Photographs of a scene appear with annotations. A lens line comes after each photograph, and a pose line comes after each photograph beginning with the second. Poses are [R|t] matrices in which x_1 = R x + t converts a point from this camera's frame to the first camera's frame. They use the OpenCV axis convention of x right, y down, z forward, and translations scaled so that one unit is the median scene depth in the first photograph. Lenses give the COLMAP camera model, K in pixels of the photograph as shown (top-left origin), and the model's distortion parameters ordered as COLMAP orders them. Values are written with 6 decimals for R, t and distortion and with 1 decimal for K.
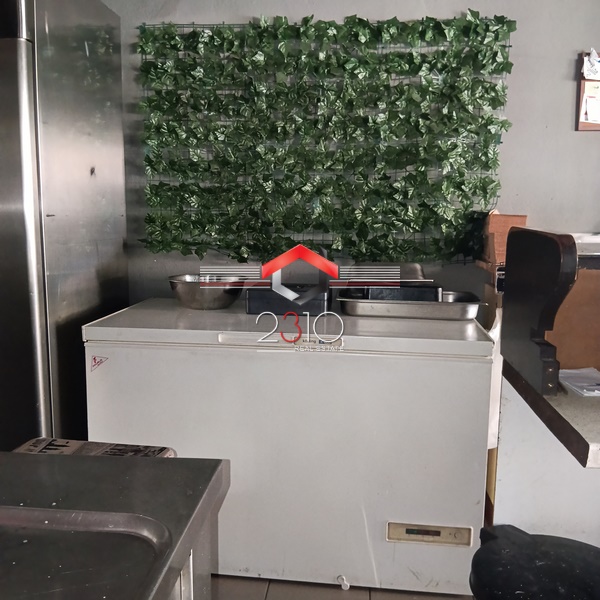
lens RADIAL K [[627.0, 0, 299.9], [0, 627.0, 305.3], [0, 0, 1]] dist [0.003195, 0.000000]
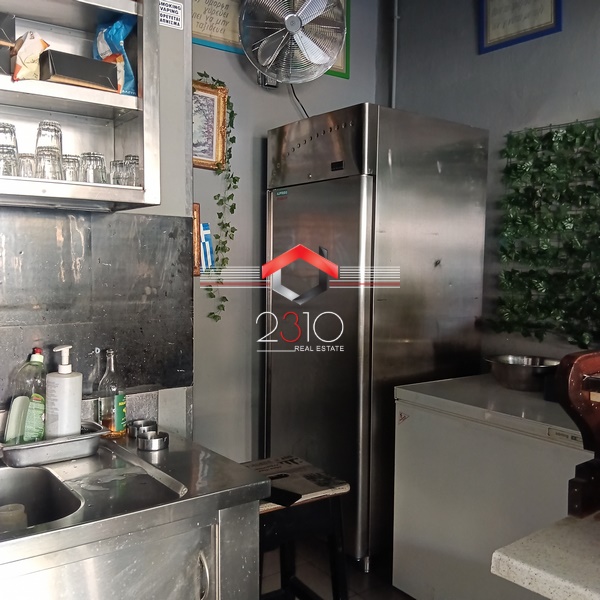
lens RADIAL K [[627.0, 0, 295.9], [0, 627.0, 294.3], [0, 0, 1]] dist [0.003195, 0.000000]
pose [[0.677168, 0.029355, -0.735243, 0.335019], [-0.117300, 0.990733, -0.068480, -0.031750], [0.726419, 0.132616, 0.674336, -0.016596]]
